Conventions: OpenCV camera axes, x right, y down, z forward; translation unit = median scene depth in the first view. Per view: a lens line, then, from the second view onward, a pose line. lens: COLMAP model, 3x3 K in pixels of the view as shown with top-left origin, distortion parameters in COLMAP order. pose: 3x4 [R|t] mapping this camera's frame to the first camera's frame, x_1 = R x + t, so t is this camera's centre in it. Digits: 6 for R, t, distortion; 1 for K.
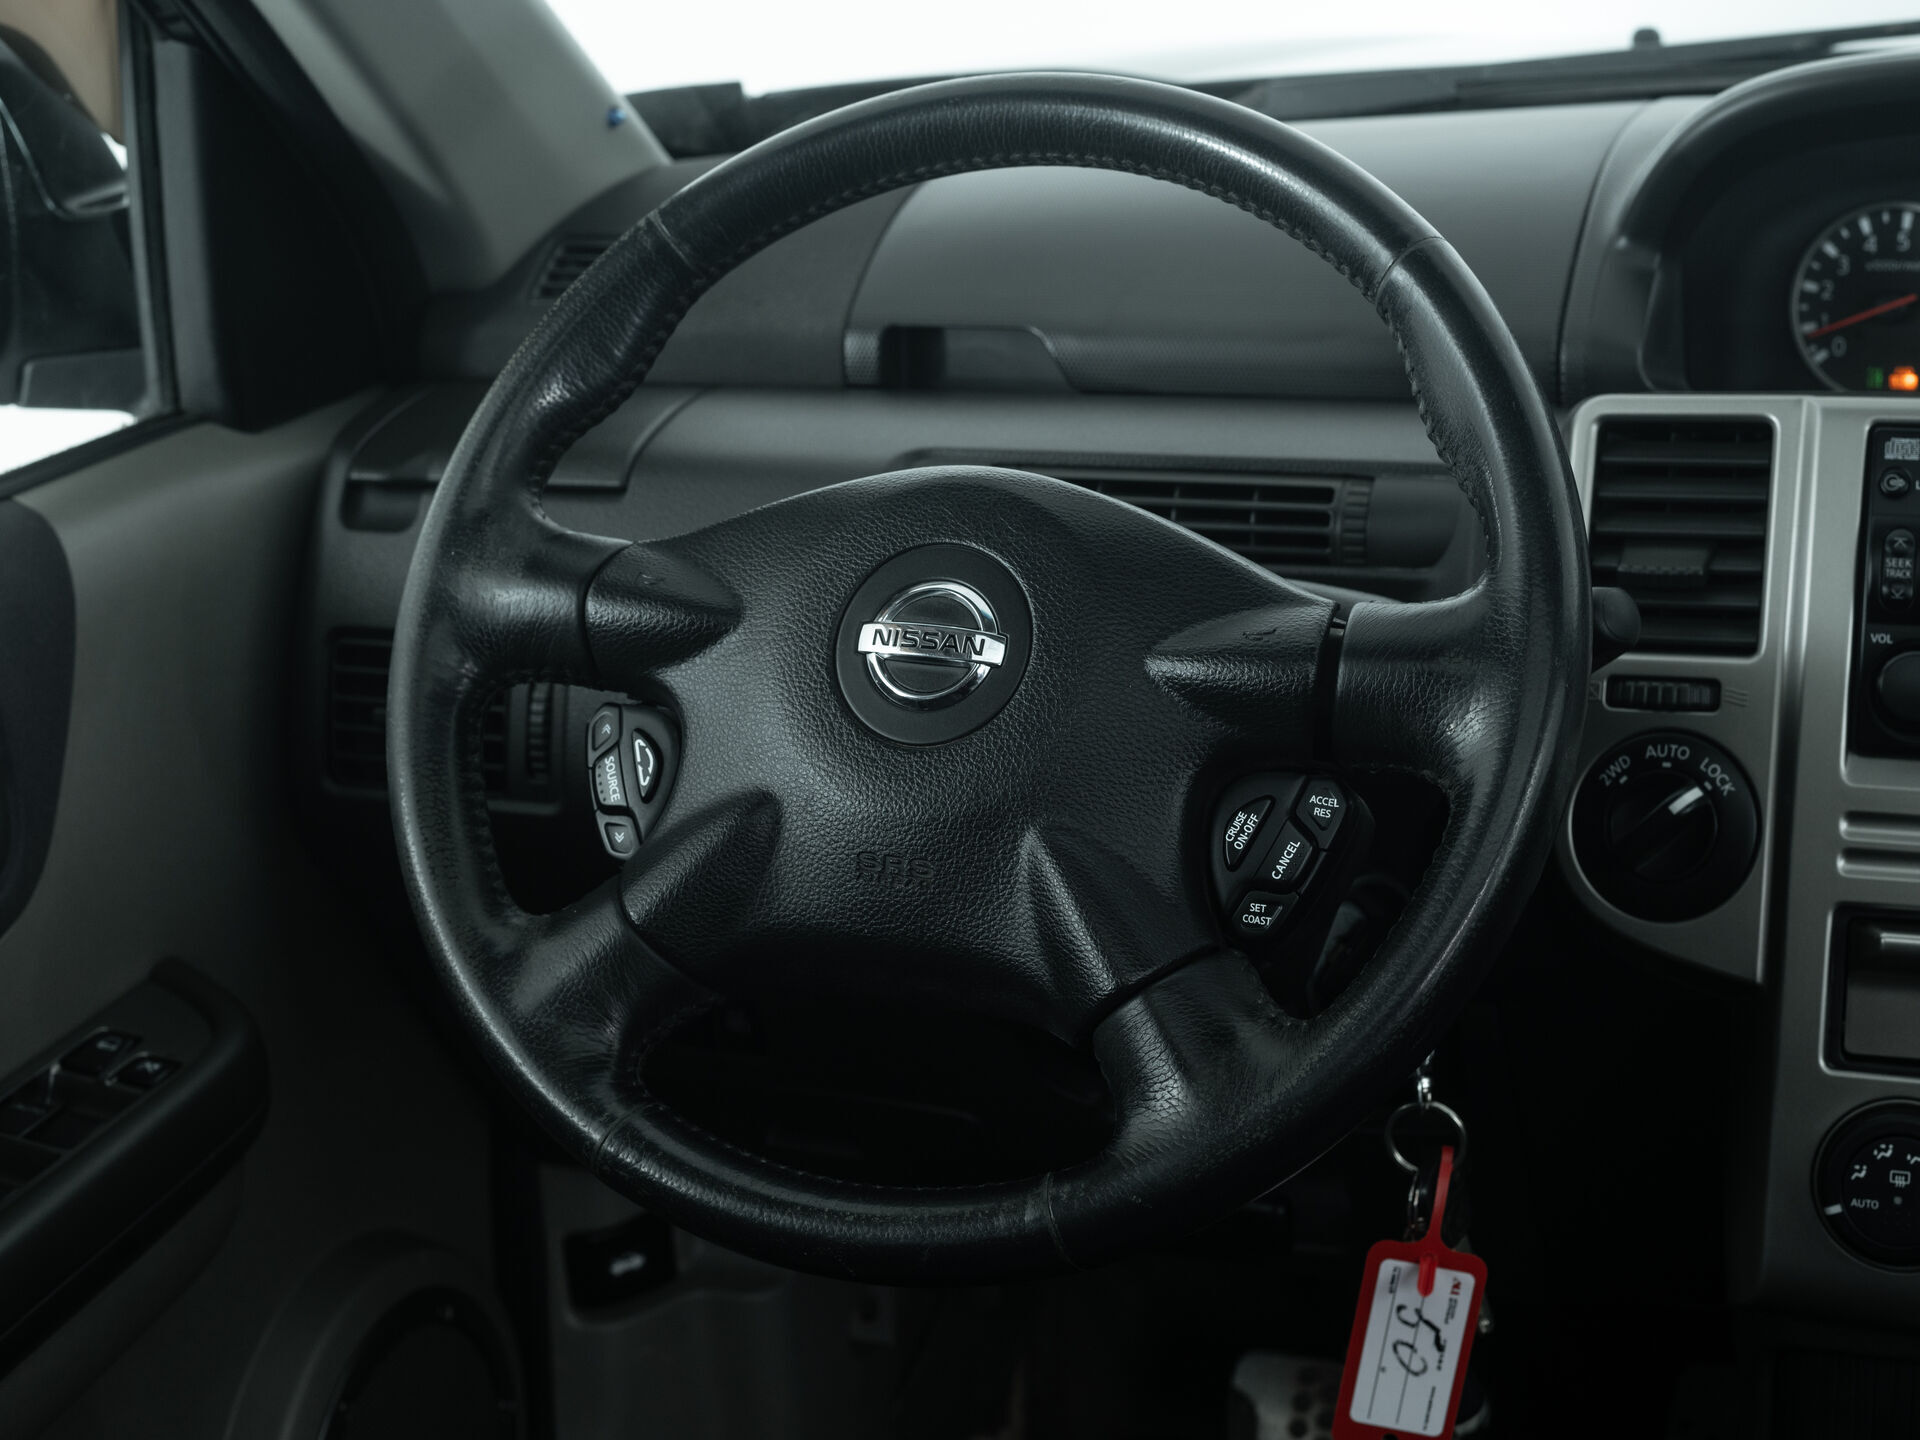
lens RADIAL K [[3241.3, 0, 960.0], [0, 3241.3, 720.0], [0, 0, 1]] dist [-0.129214, -0.002214]
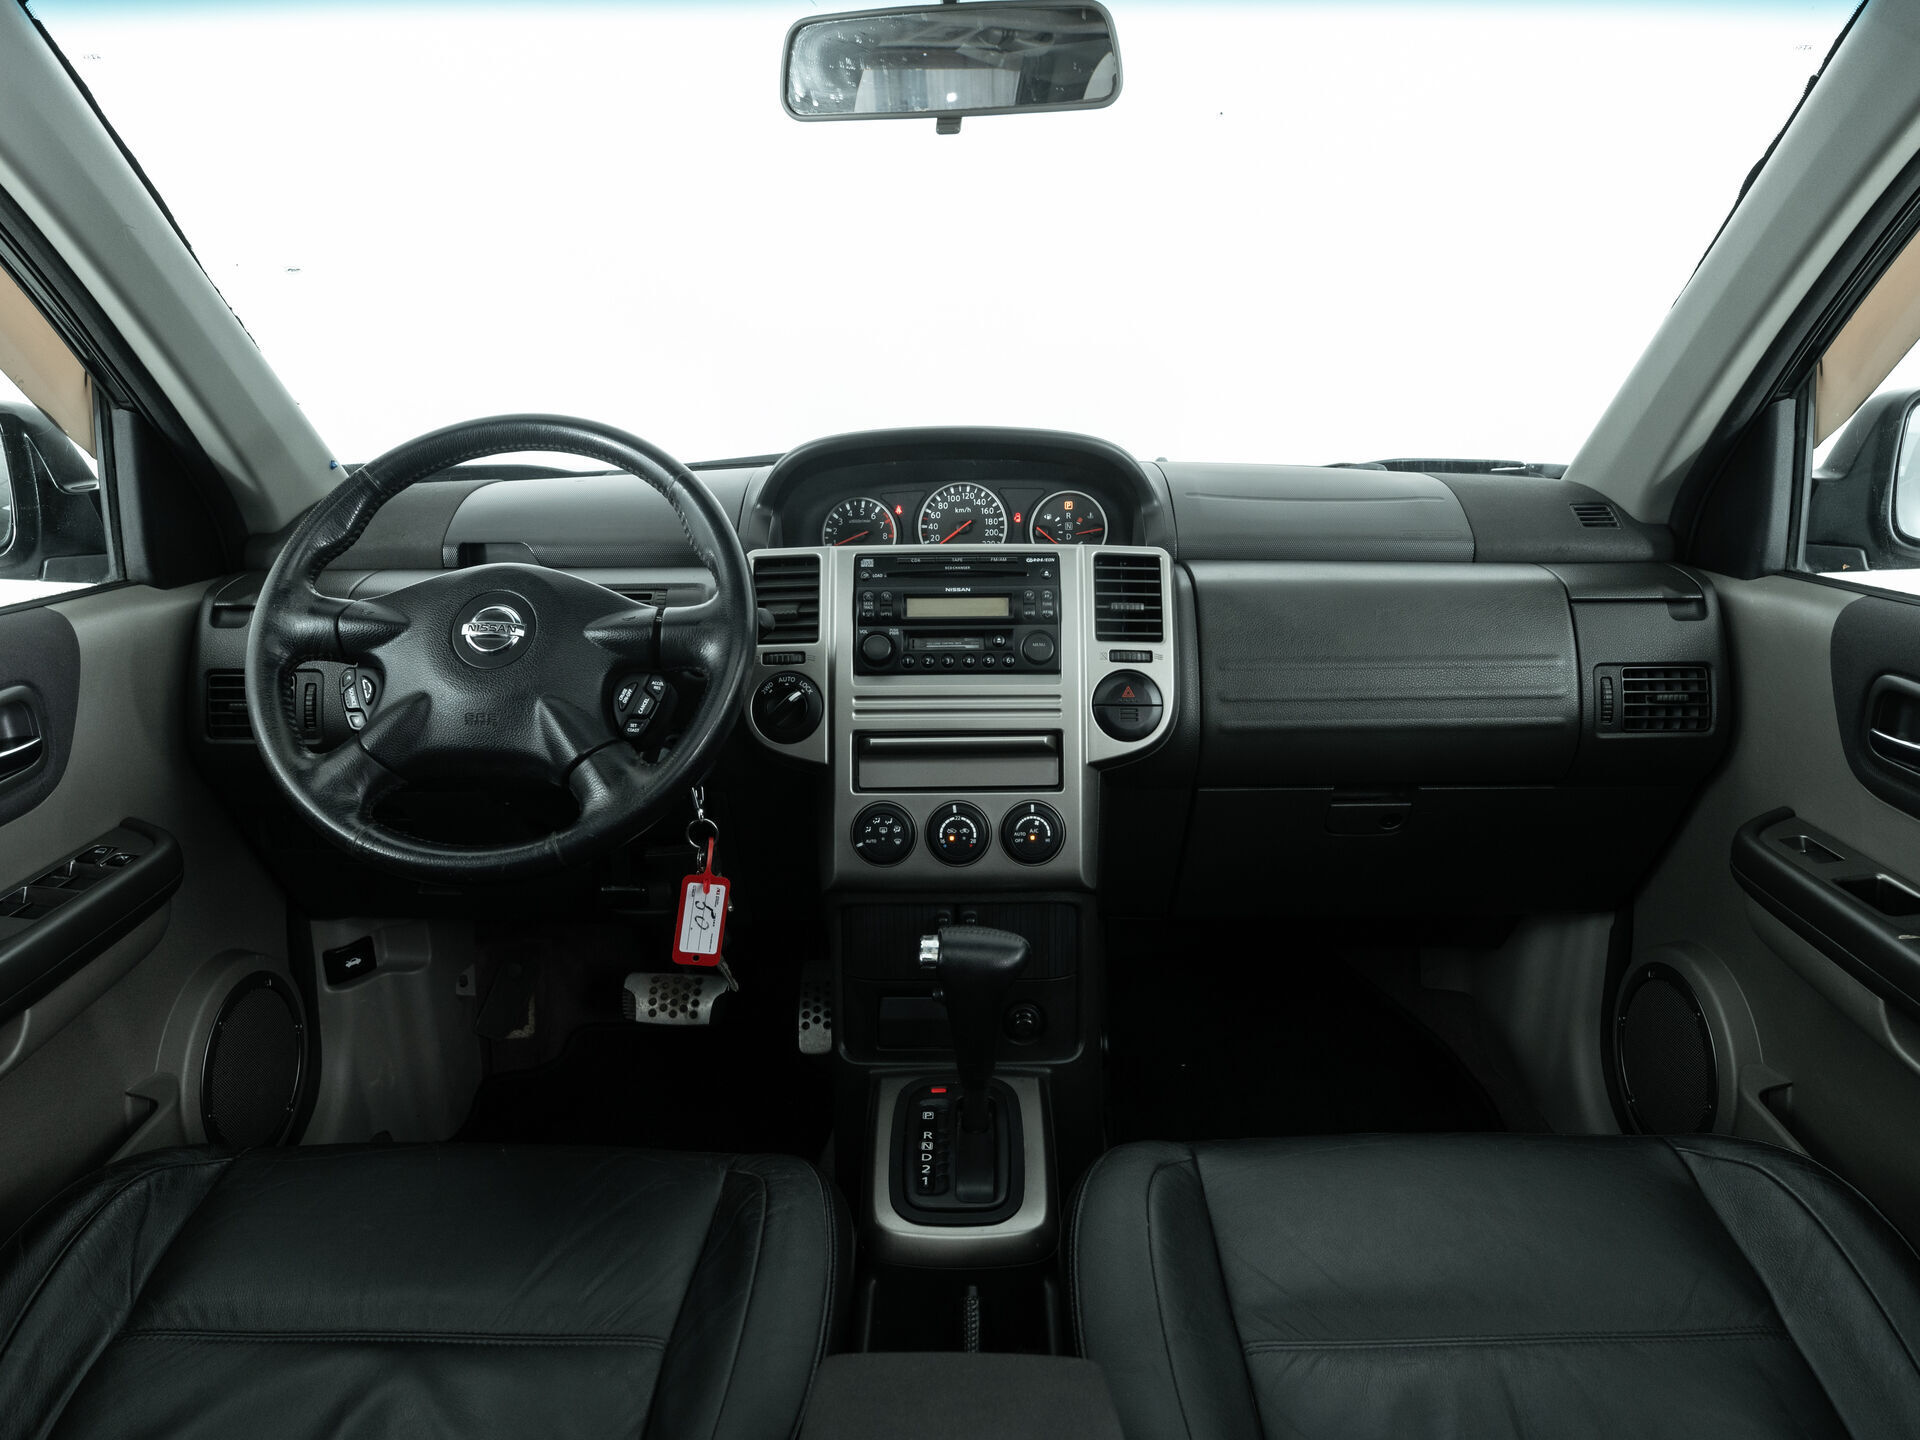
lens RADIAL K [[1292.0, 0, 964.8], [0, 1292.0, 717.8], [0, 0, 1]] dist [-0.022901, -0.005085]
pose [[0.932859, -0.038071, 0.358225, -0.025662], [0.064839, 0.995905, -0.063006, 0.118701], [-0.354360, 0.082002, 0.931507, -0.038847]]
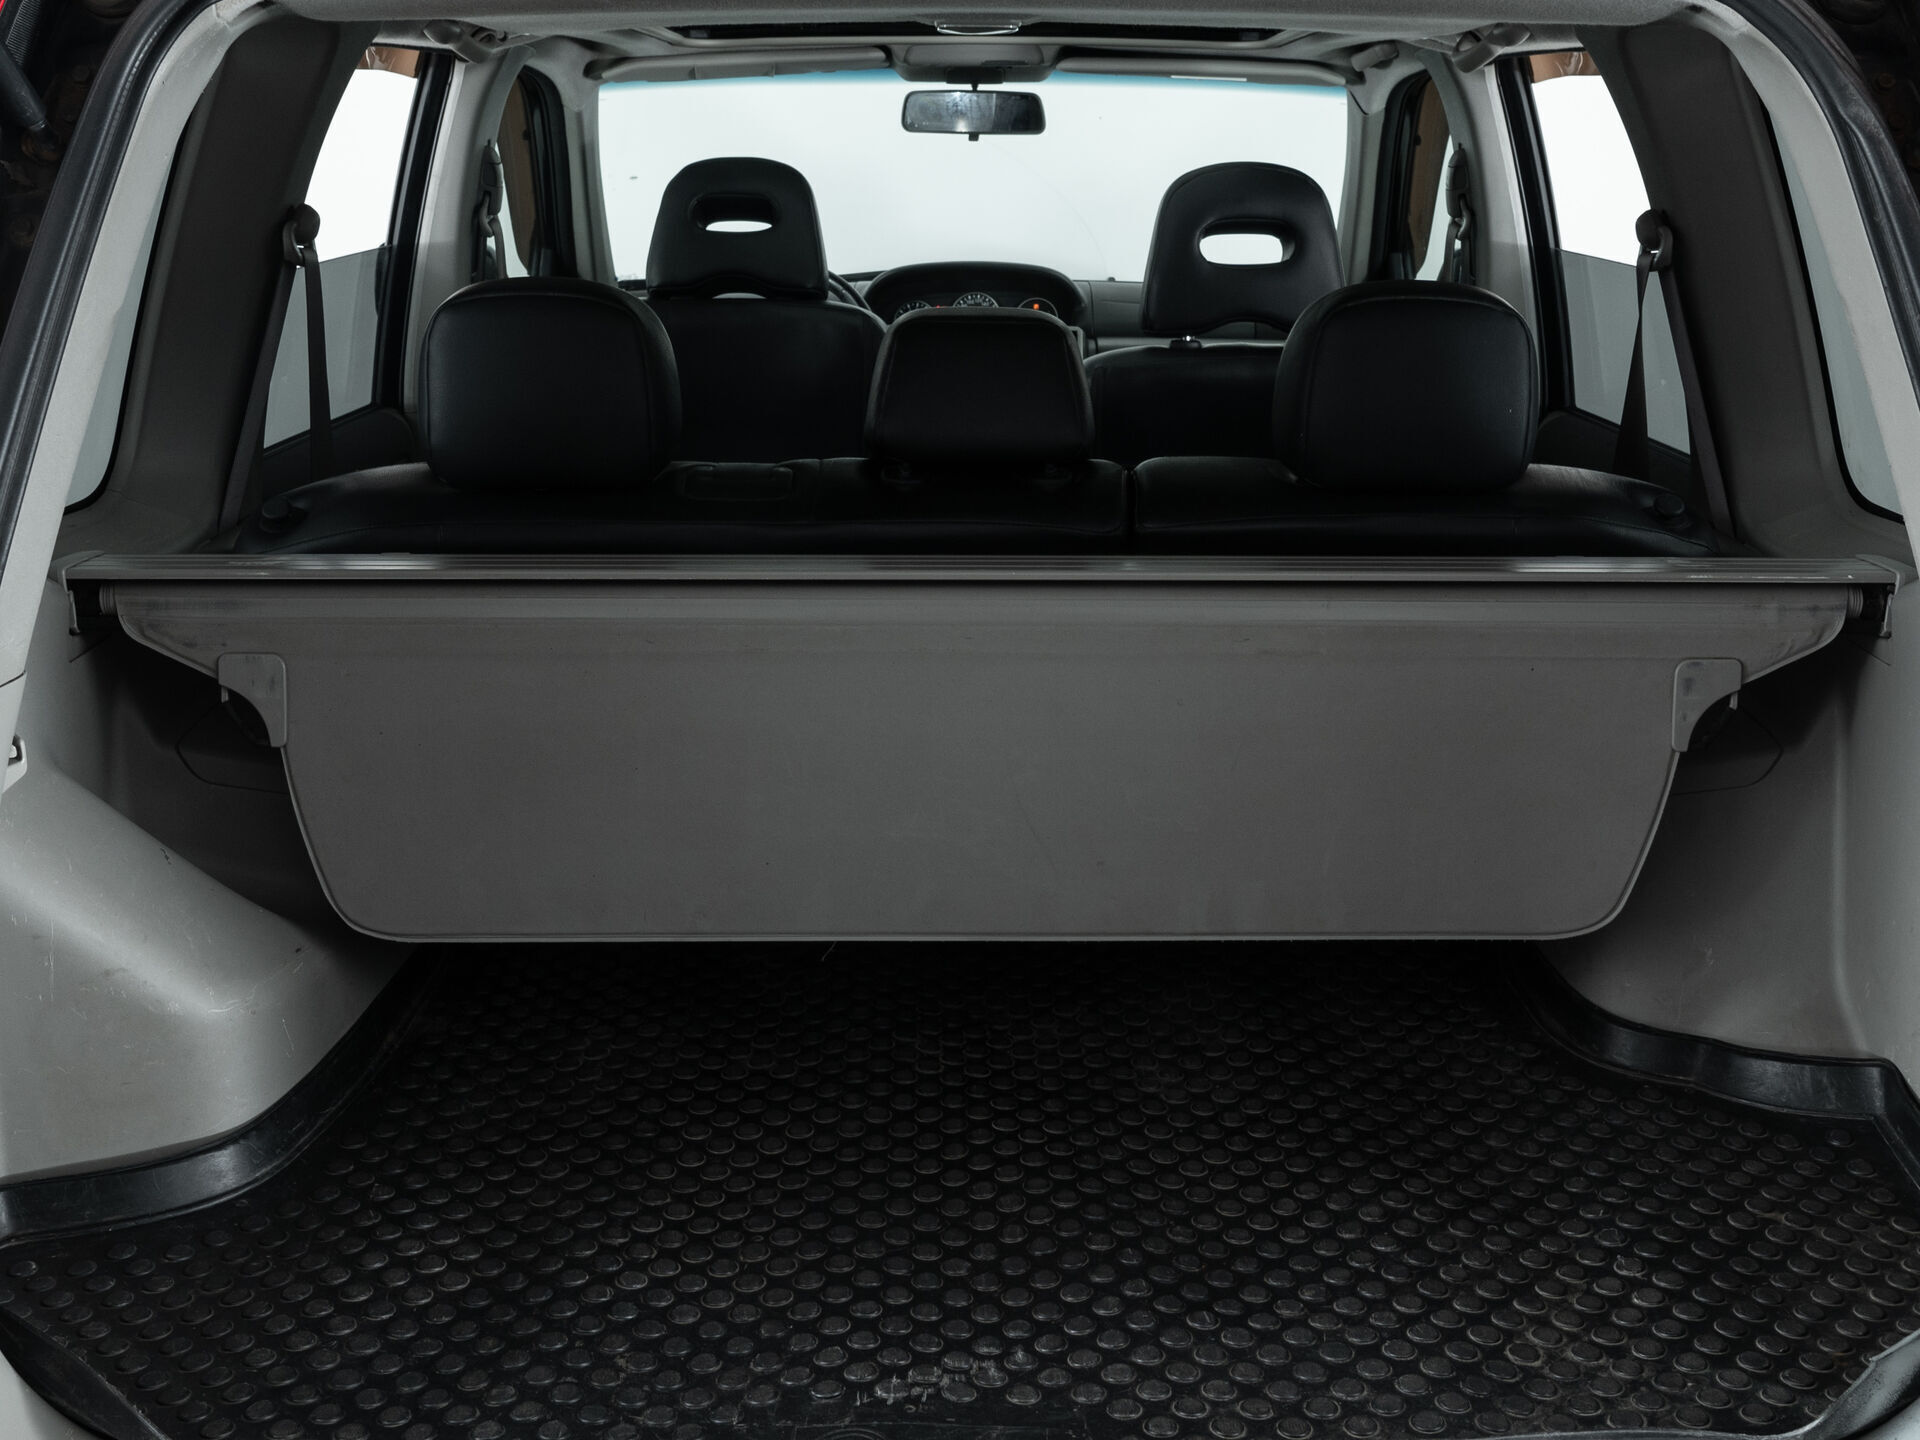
lens RADIAL K [[1292.0, 0, 964.8], [0, 1292.0, 717.8], [0, 0, 1]] dist [-0.022901, -0.005085]
pose [[0.936059, -0.067103, 0.345386, -0.425712], [0.048518, 0.996885, 0.062187, 0.418828], [-0.348483, -0.041453, 0.936398, -1.041428]]
